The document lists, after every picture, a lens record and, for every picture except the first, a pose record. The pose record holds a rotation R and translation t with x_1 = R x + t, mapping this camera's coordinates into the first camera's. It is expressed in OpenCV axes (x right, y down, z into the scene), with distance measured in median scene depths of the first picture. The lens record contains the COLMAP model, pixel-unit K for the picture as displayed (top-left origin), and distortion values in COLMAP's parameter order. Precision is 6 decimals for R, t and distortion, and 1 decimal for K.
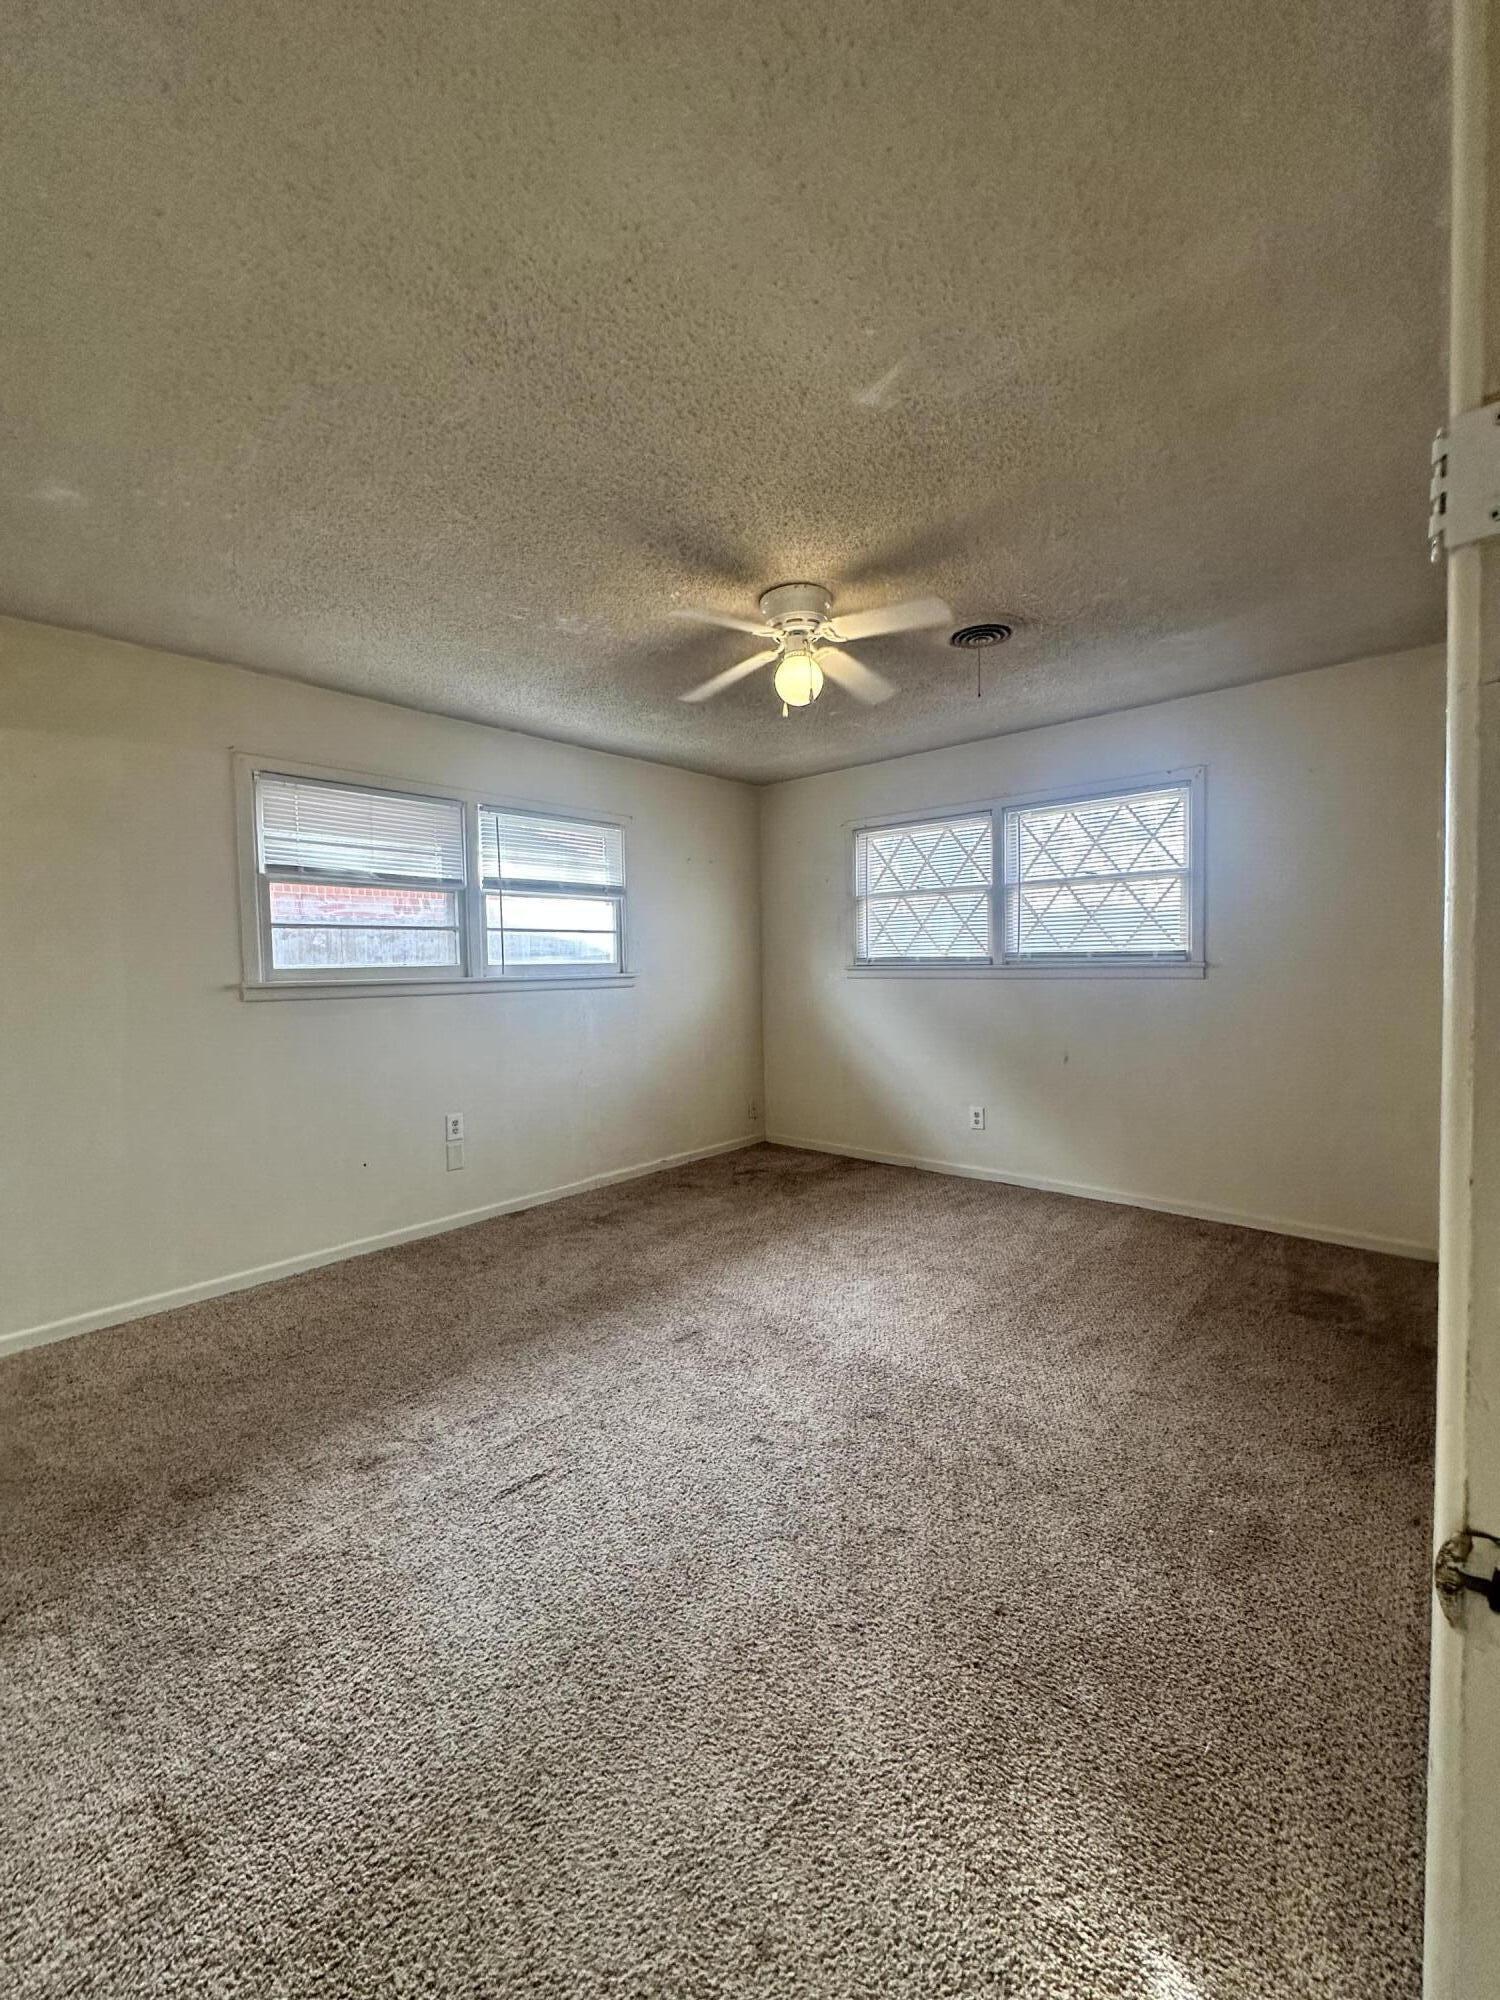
lens RADIAL K [[796.3, 0, 747.8], [0, 796.3, 997.1], [0, 0, 1]] dist [-0.002123, -0.000055]
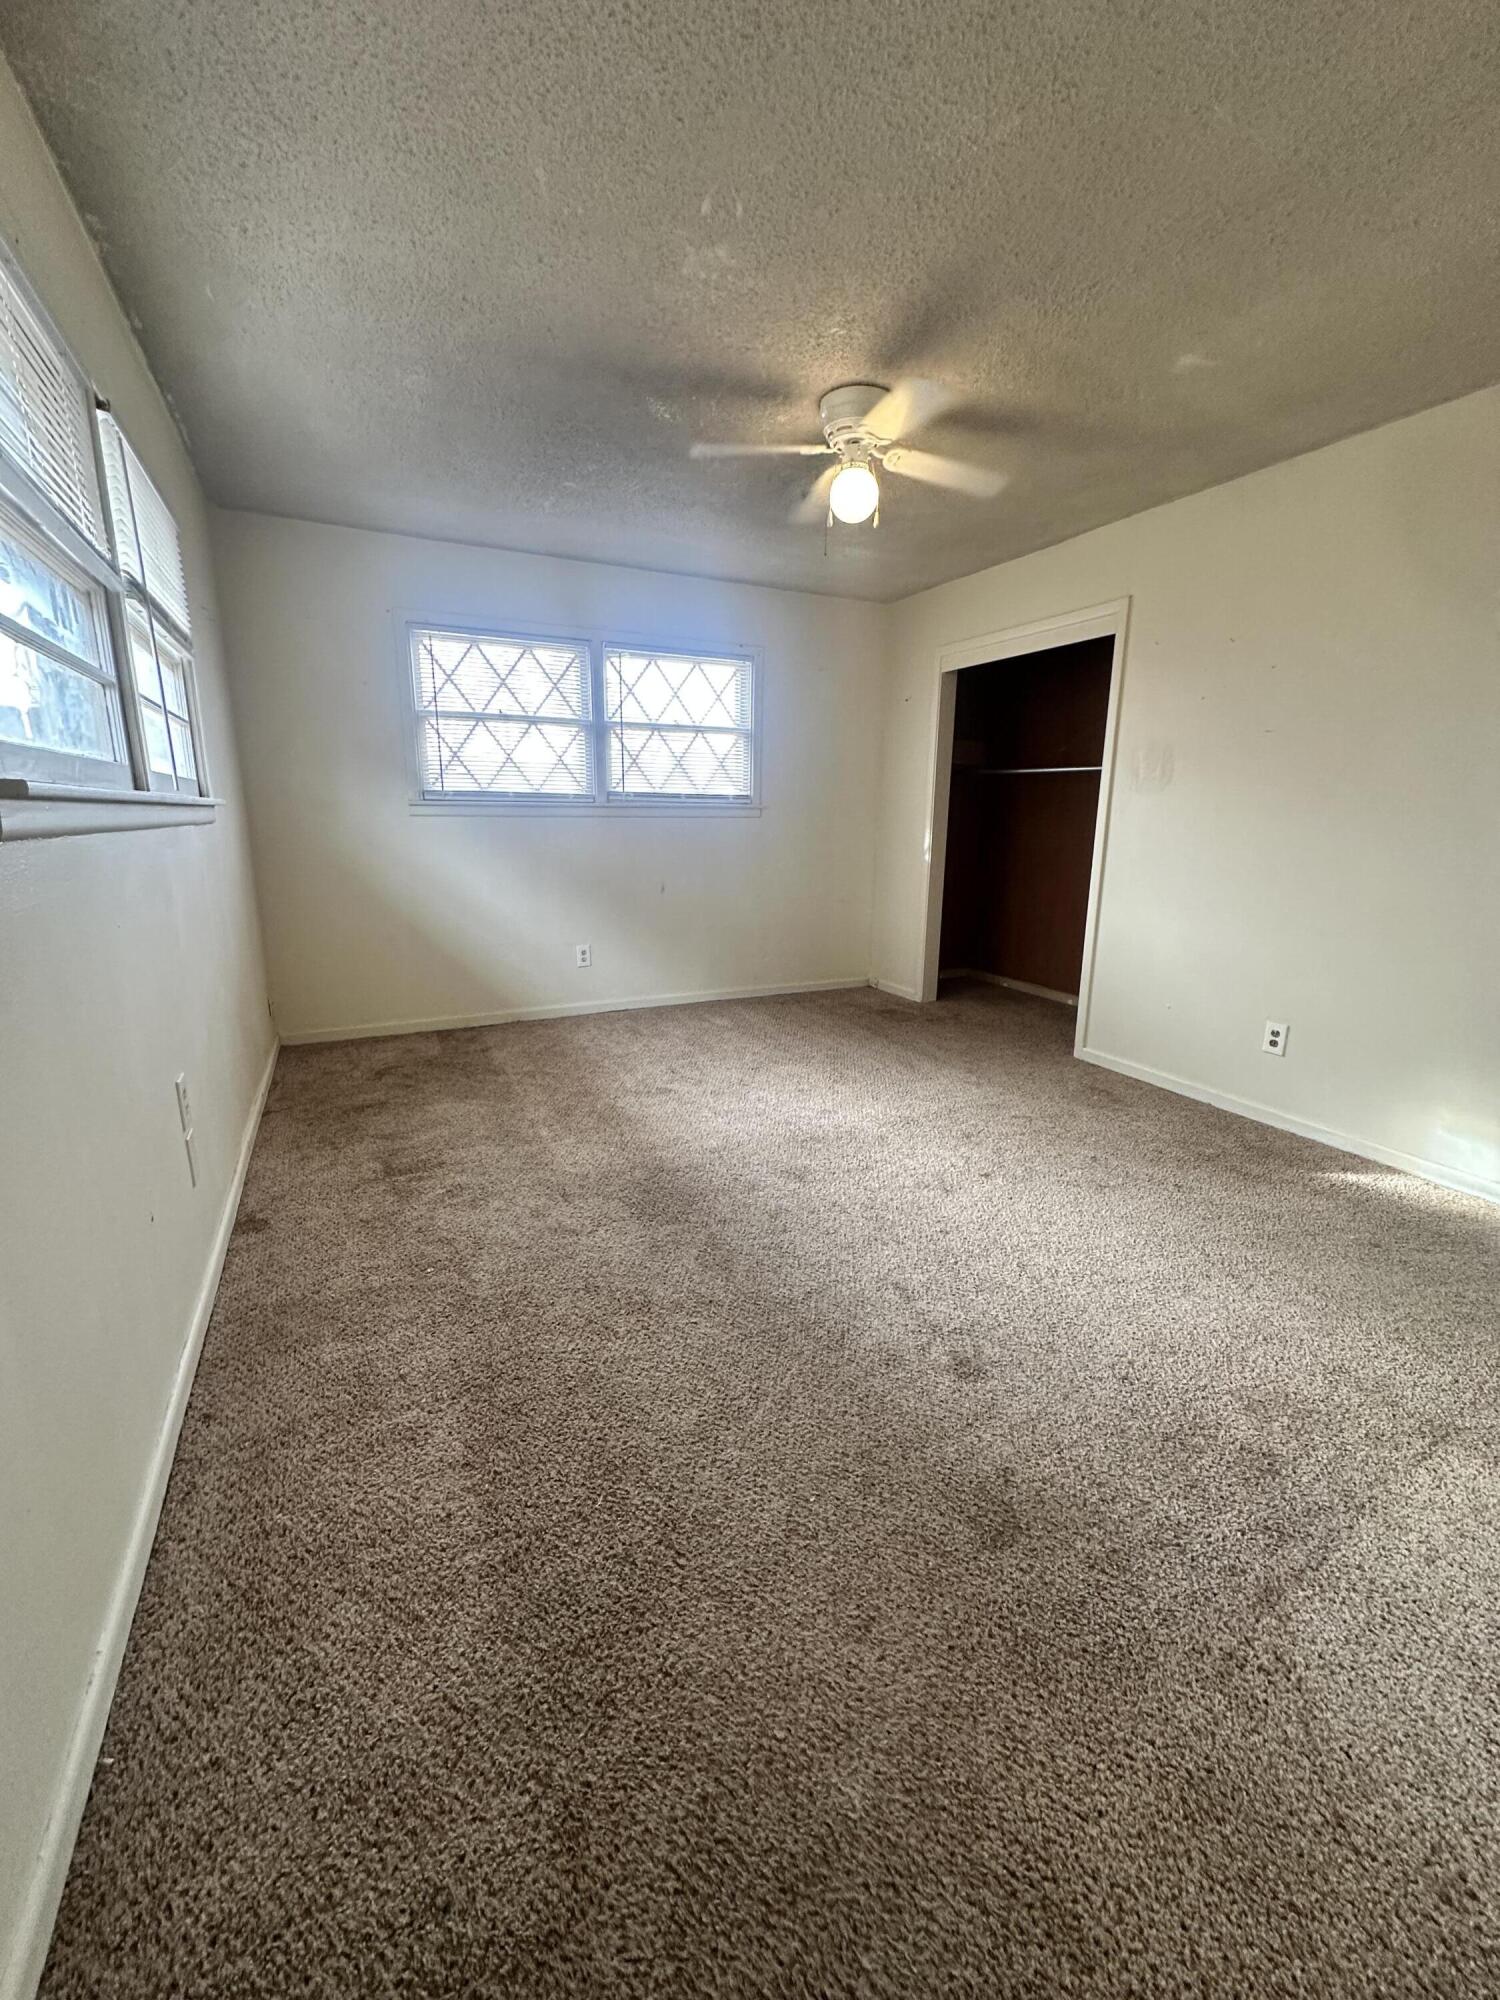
lens RADIAL K [[796.3, 0, 747.8], [0, 796.3, 997.1], [0, 0, 1]] dist [-0.002123, -0.000055]
pose [[0.377187, -0.190002, 0.906438, -0.660768], [0.025745, 0.980502, 0.194814, 0.010624], [-0.925779, -0.050145, 0.374725, 0.479344]]
